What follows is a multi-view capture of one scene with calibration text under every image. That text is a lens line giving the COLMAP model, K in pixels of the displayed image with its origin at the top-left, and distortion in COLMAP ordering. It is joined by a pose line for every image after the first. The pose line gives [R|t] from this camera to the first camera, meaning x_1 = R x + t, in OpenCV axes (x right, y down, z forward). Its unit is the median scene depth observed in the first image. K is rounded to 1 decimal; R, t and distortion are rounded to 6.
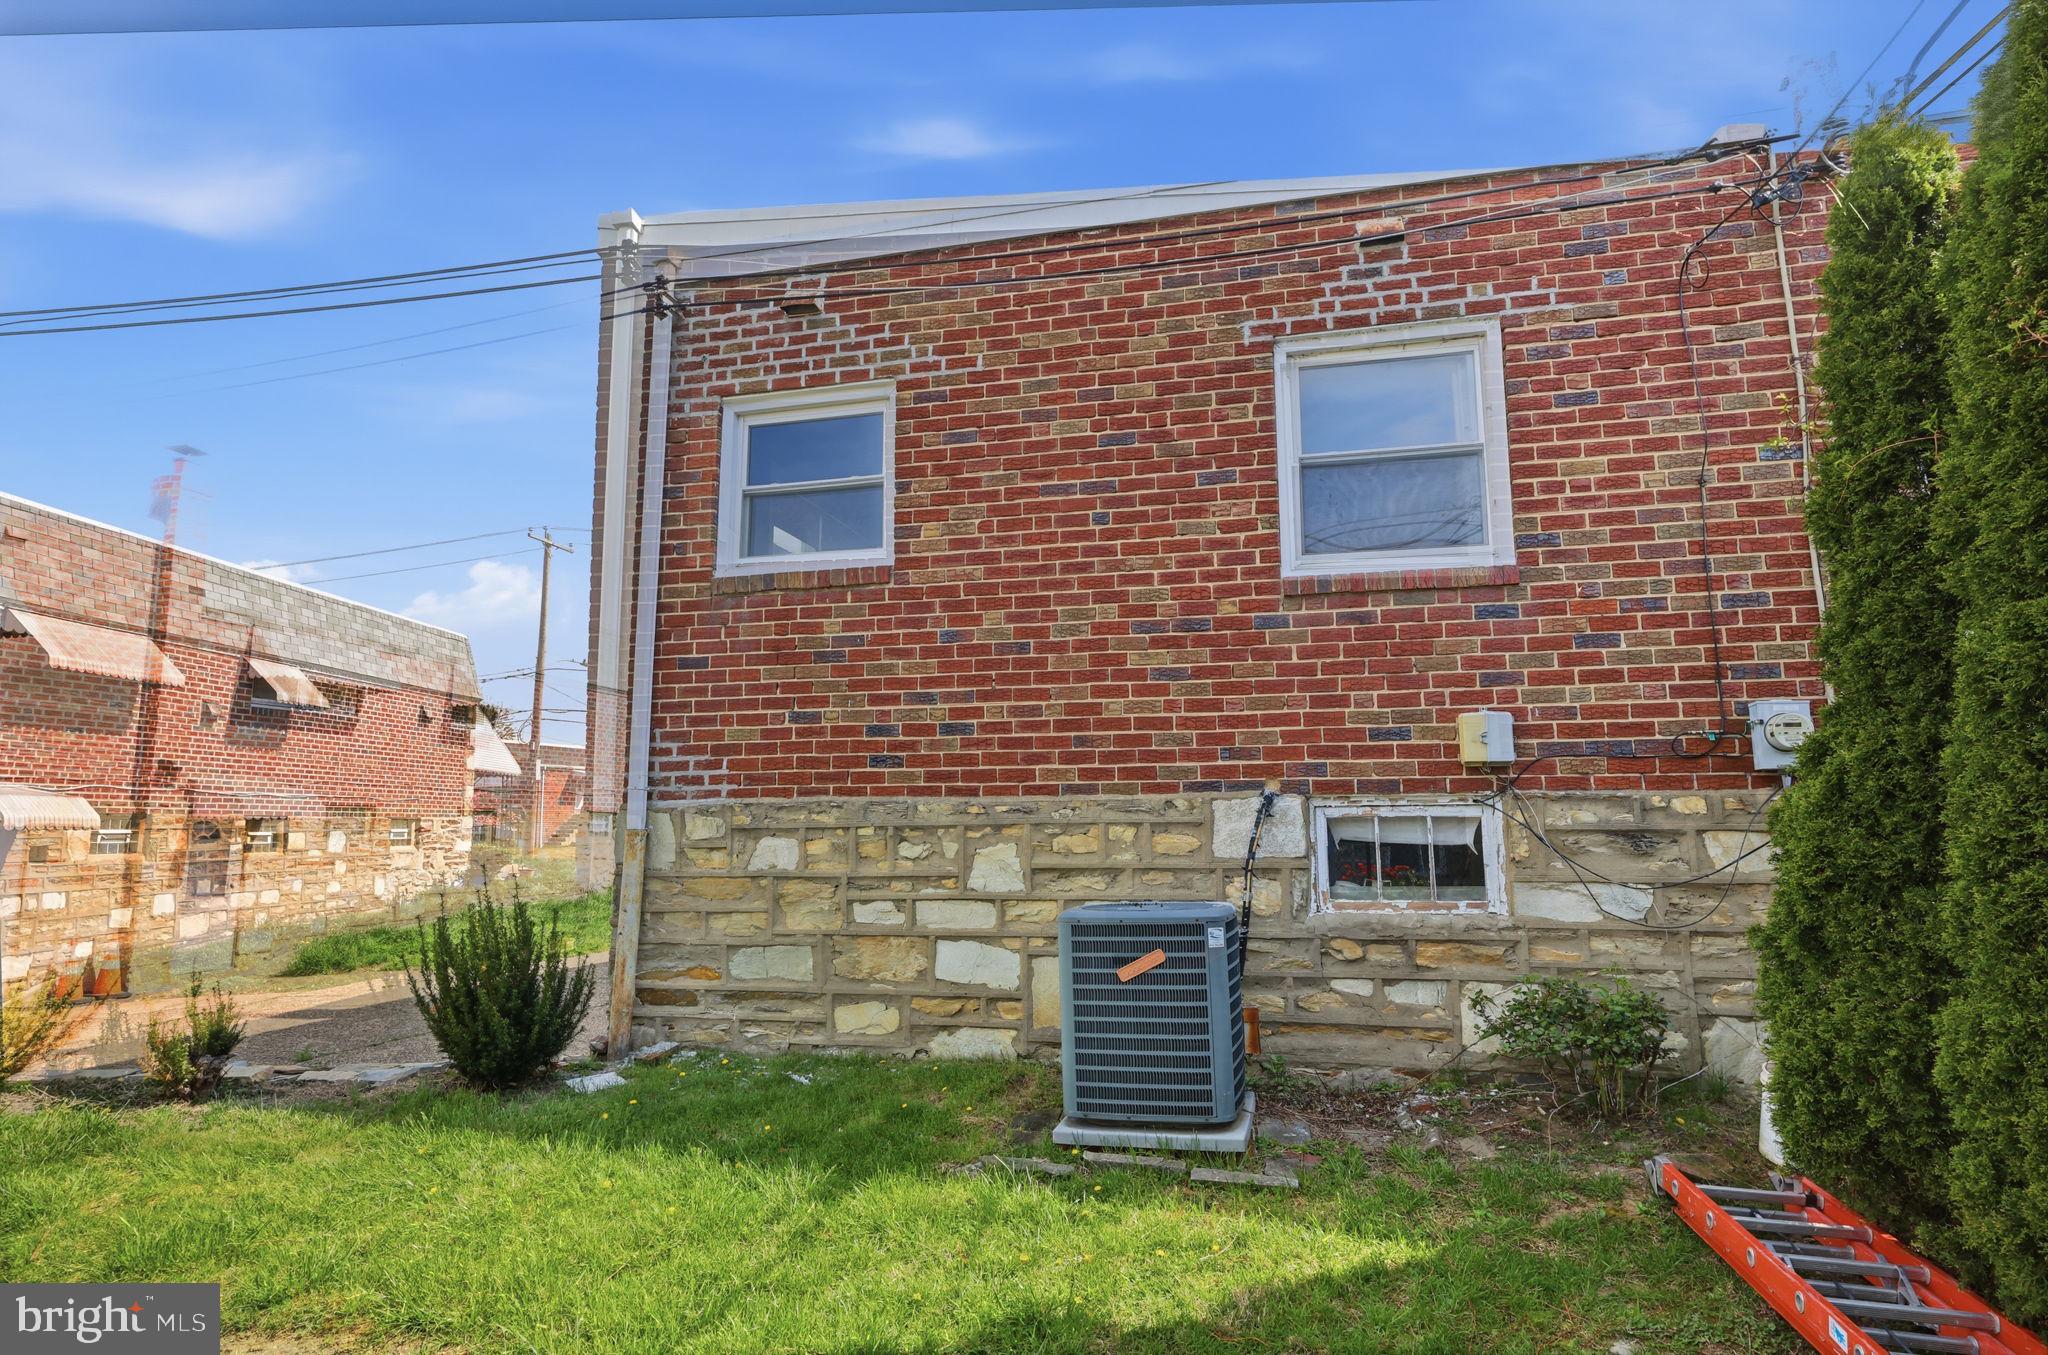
lens RADIAL K [[1065.9, 0, 1019.4], [0, 1065.9, 672.6], [0, 0, 1]] dist [0.000443, -0.000573]
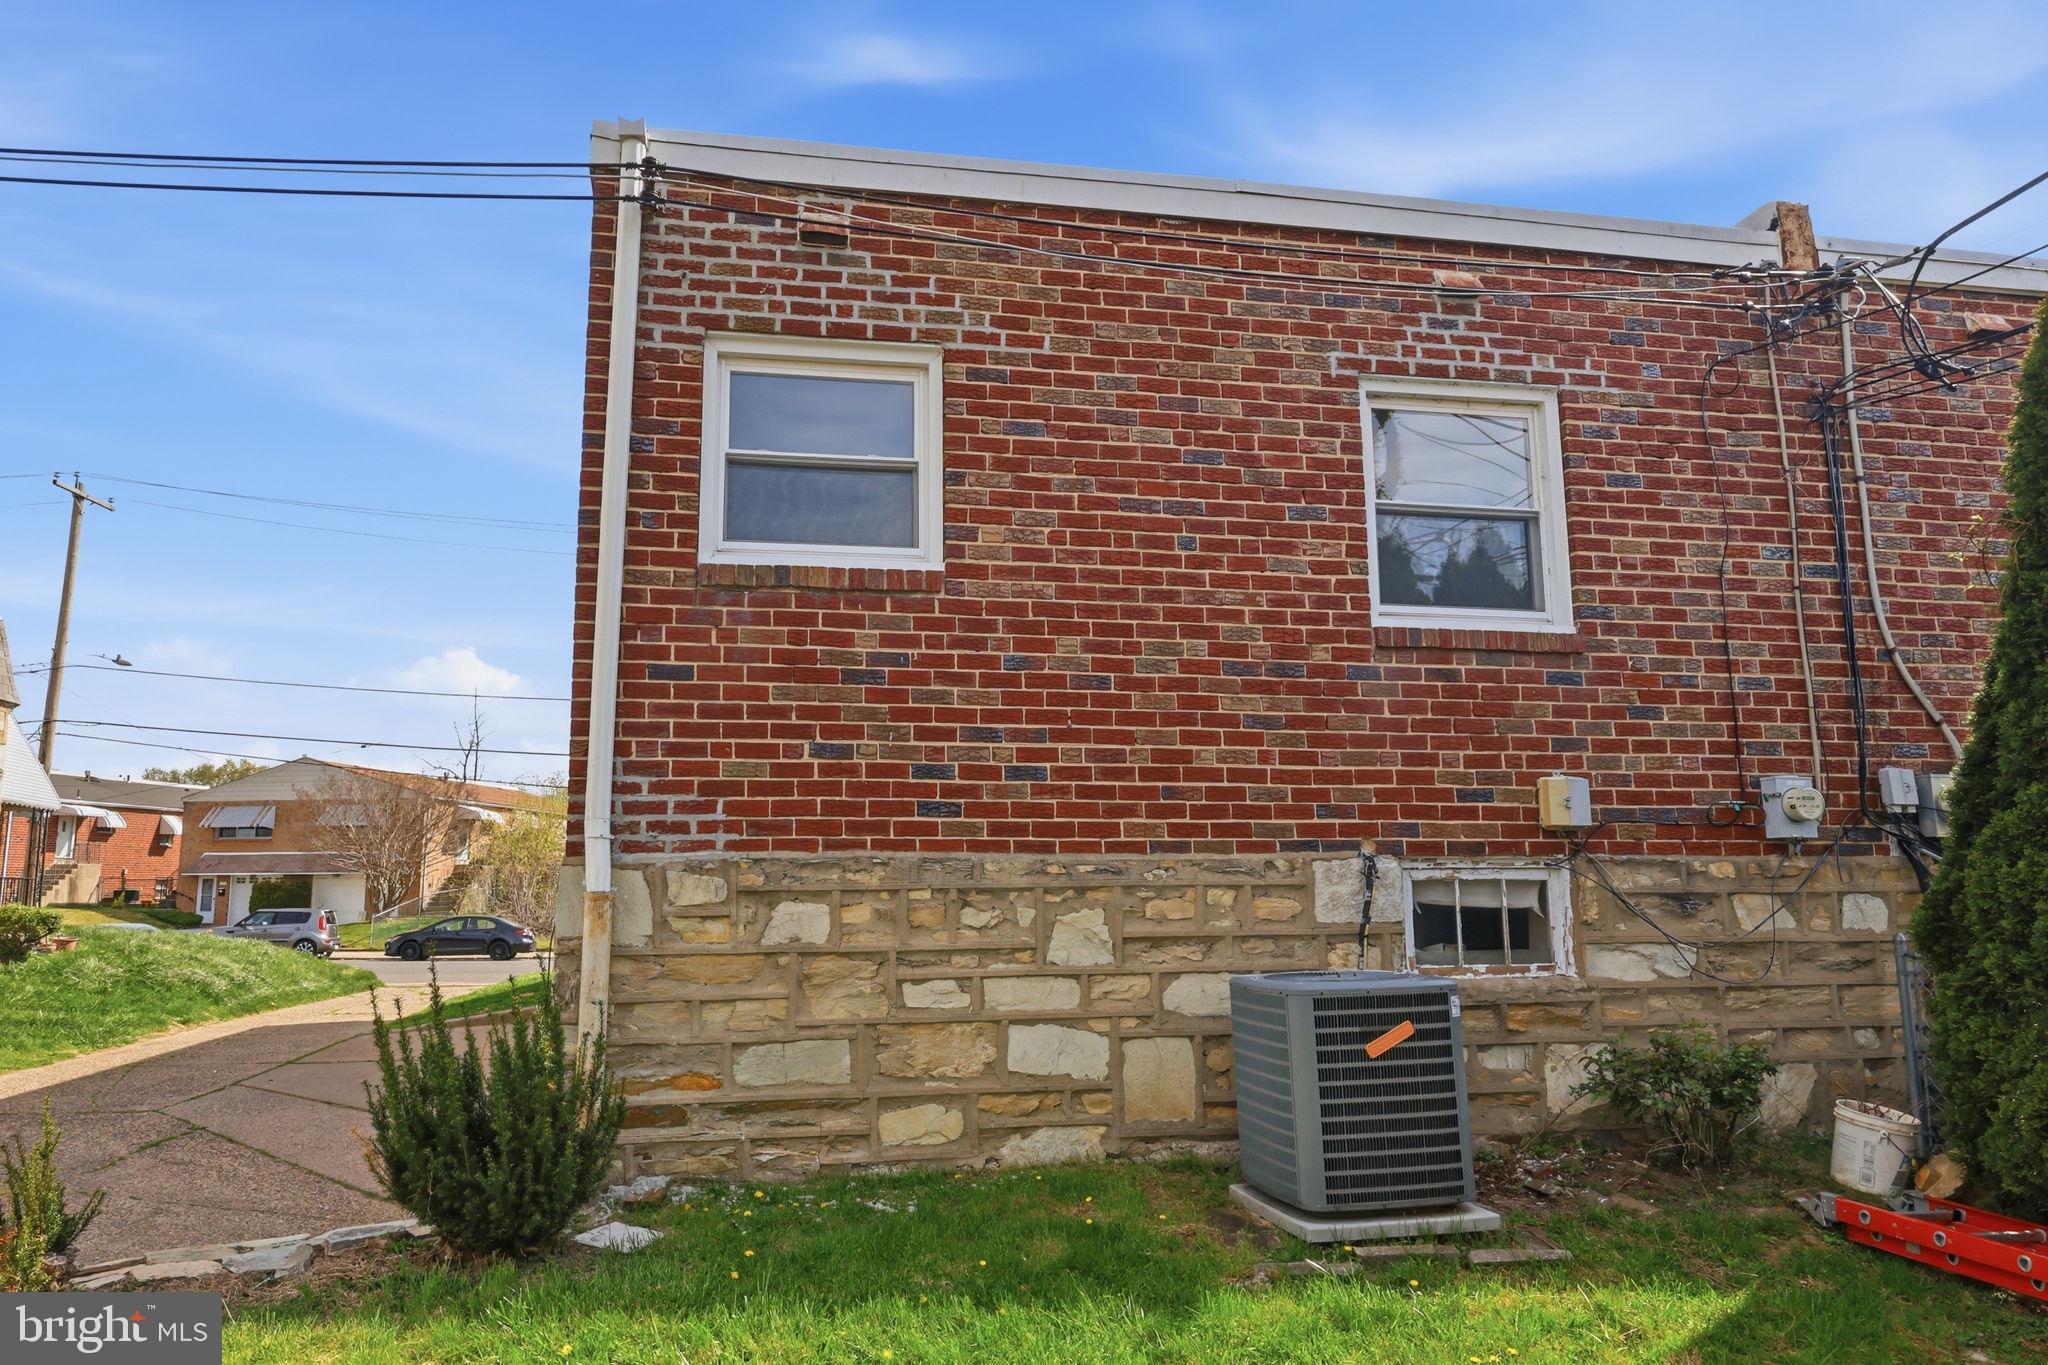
lens RADIAL K [[1247.7, 0, 1024.8], [0, 1247.7, 695.1], [0, 0, 1]] dist [-0.002181, 0.006575]
pose [[0.920862, 0.061593, 0.384992, -0.457789], [-0.056694, 0.998101, -0.024074, 0.015608], [-0.385744, 0.000343, 0.922606, 0.092706]]
